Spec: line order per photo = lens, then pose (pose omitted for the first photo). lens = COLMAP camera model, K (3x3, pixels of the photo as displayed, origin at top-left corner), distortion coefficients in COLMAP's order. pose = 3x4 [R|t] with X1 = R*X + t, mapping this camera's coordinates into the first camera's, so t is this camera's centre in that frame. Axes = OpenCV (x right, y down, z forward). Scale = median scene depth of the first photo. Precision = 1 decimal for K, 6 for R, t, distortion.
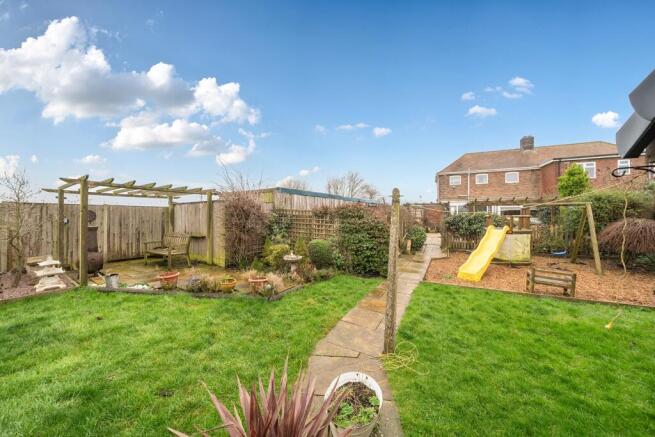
lens RADIAL K [[225.3, 0, 327.4], [0, 225.3, 215.0], [0, 0, 1]] dist [-0.002955, -0.000176]
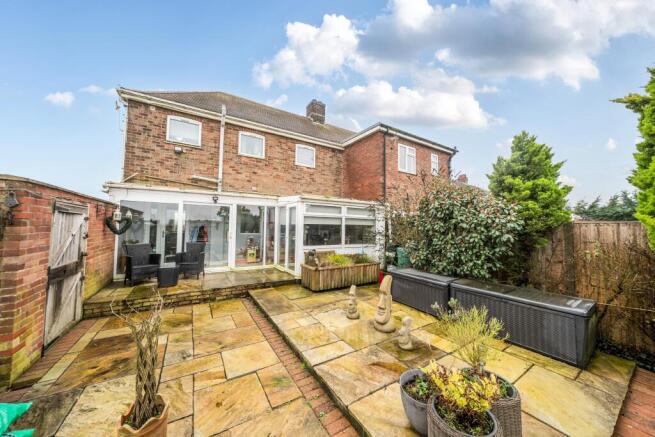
lens RADIAL K [[225.3, 0, 327.4], [0, 225.3, 215.0], [0, 0, 1]] dist [-0.002955, -0.000176]
pose [[0.550263, 0.047600, 0.833634, 0.433367], [-0.017090, 0.998807, -0.045751, -0.016724], [-0.834817, 0.010929, 0.550420, 0.672429]]
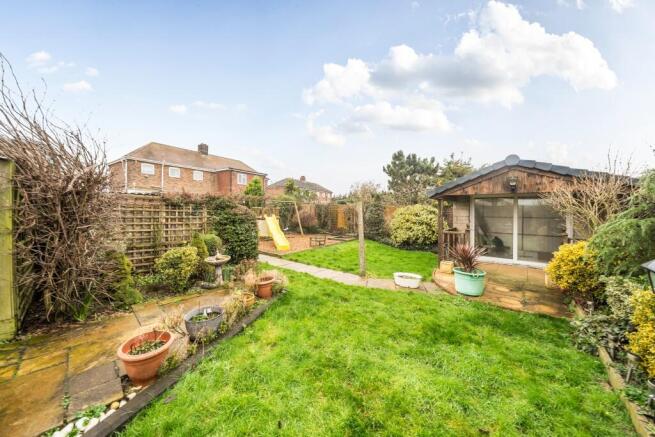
lens RADIAL K [[225.3, 0, 327.4], [0, 225.3, 215.0], [0, 0, 1]] dist [-0.002955, -0.000176]
pose [[0.140620, -0.021600, 0.989828, -0.253192], [-0.011506, 0.999659, 0.023449, 0.004446], [-0.989997, -0.014686, 0.140323, 0.152254]]
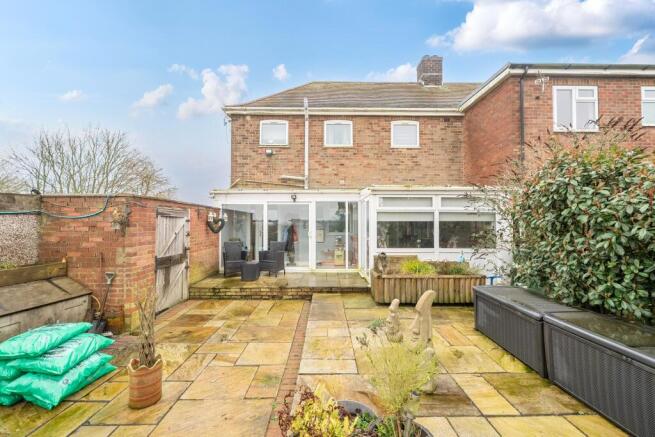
lens RADIAL K [[279.0, 0, 327.1], [0, 279.0, 216.4], [0, 0, 1]] dist [0.000382, 0.000055]
pose [[0.905223, 0.008212, 0.424858, 0.486736], [0.000495, 0.999792, -0.020377, -0.017207], [-0.424937, 0.018656, 0.905030, 0.612004]]
